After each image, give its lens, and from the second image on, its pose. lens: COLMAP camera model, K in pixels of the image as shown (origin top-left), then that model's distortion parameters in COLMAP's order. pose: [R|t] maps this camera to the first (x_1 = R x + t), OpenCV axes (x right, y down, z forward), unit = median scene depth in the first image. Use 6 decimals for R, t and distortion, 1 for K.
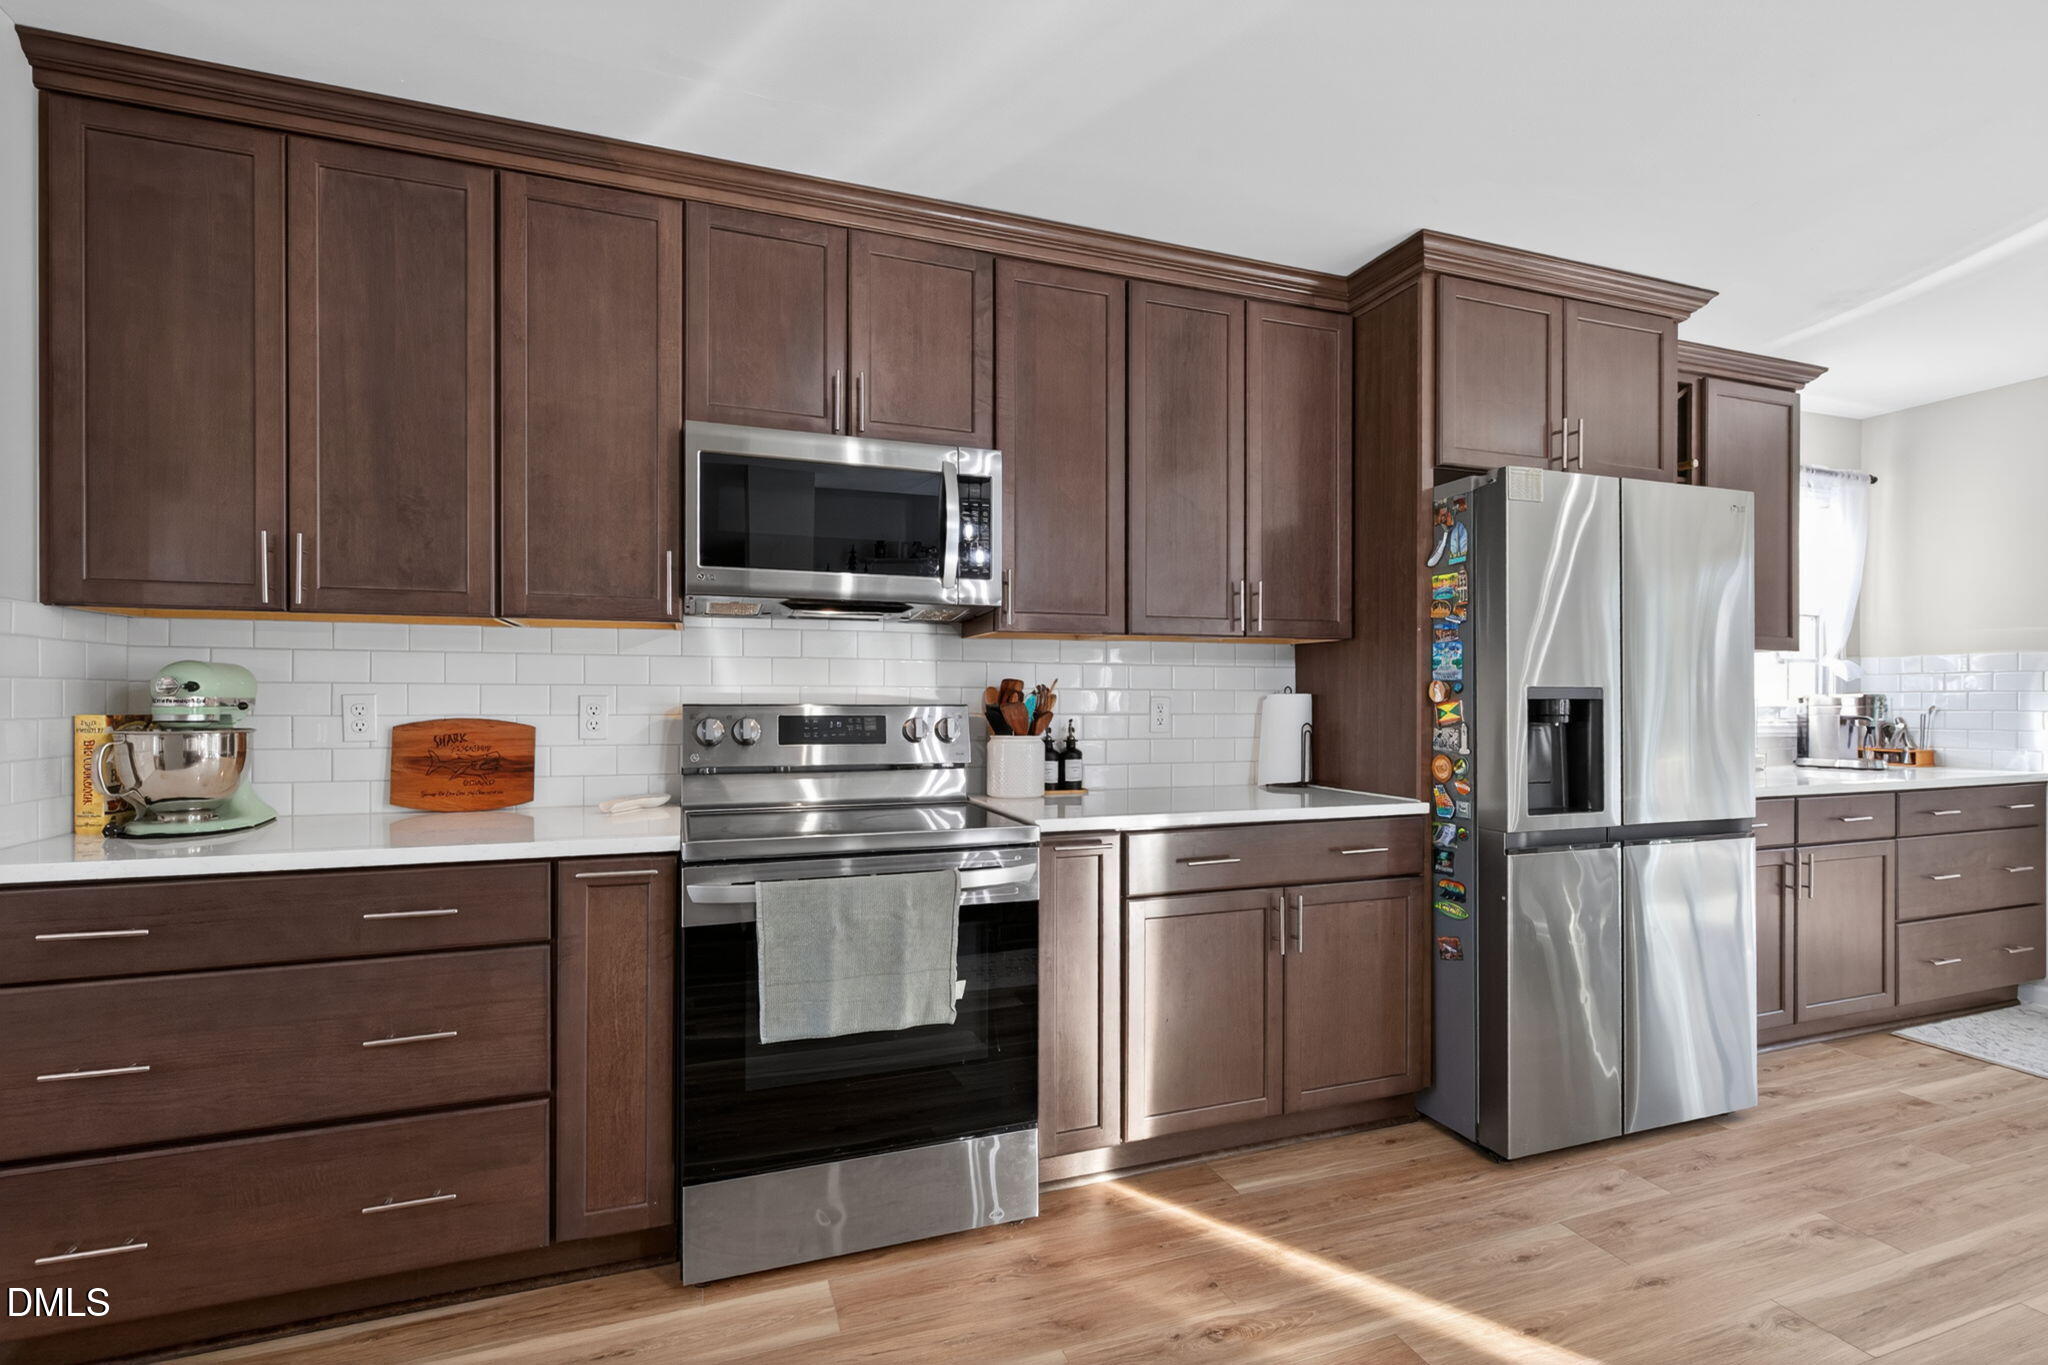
lens RADIAL K [[963.6, 0, 1031.0], [0, 963.6, 697.9], [0, 0, 1]] dist [0.000693, 0.000761]
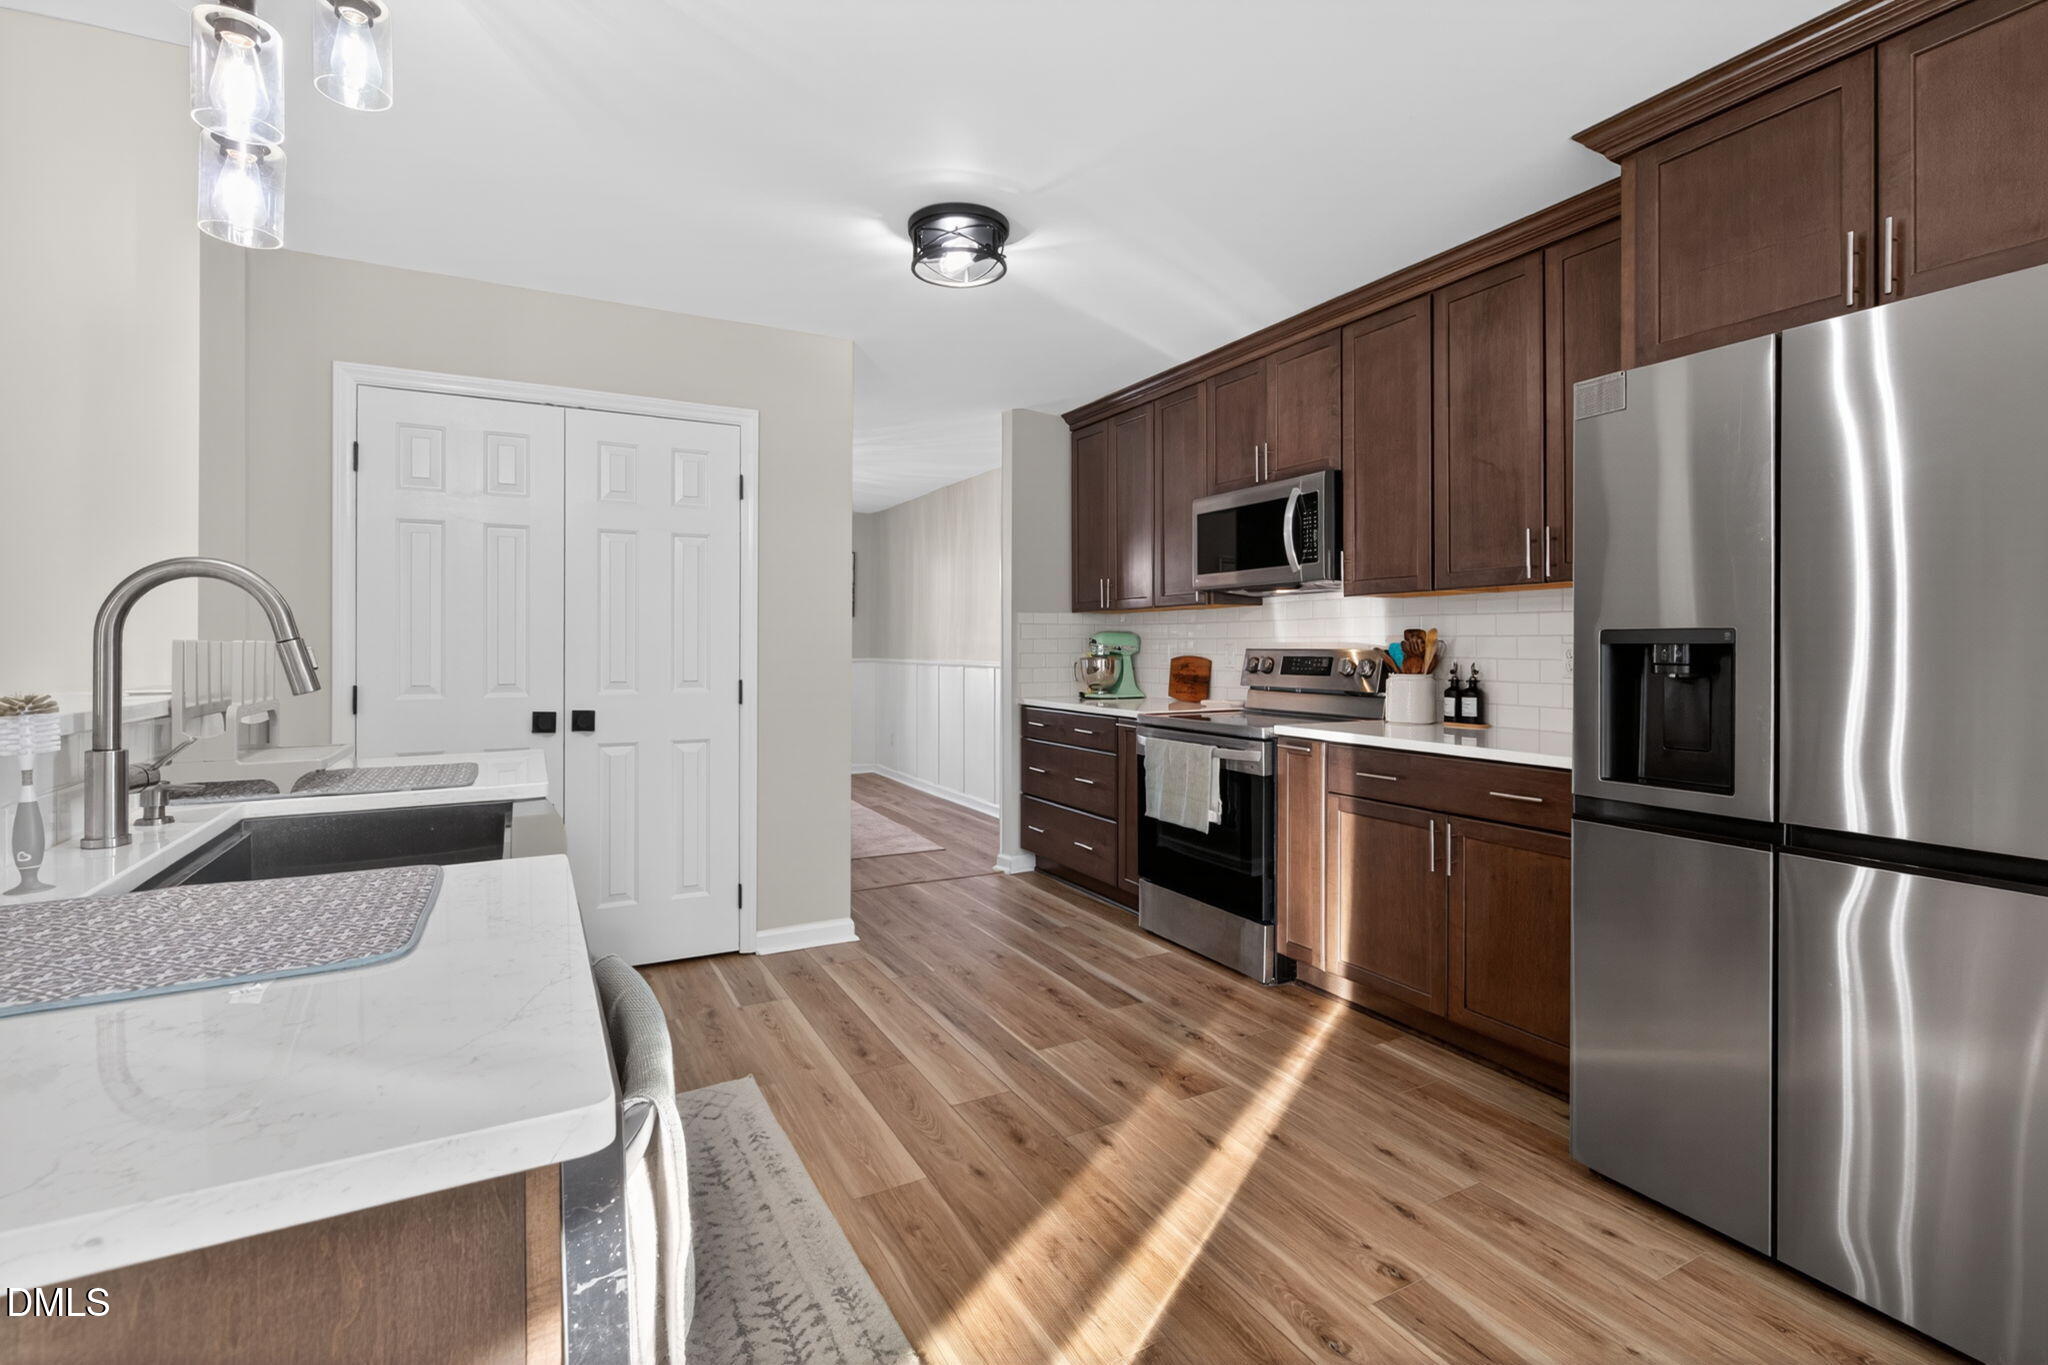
lens RADIAL K [[932.0, 0, 1024.7], [0, 932.0, 646.5], [0, 0, 1]] dist [0.000600, 0.000112]
pose [[0.135598, -0.002218, -0.990761, 1.391817], [-0.002291, 0.999994, -0.002552, 0.008190], [0.990761, 0.002616, 0.135593, 0.410920]]
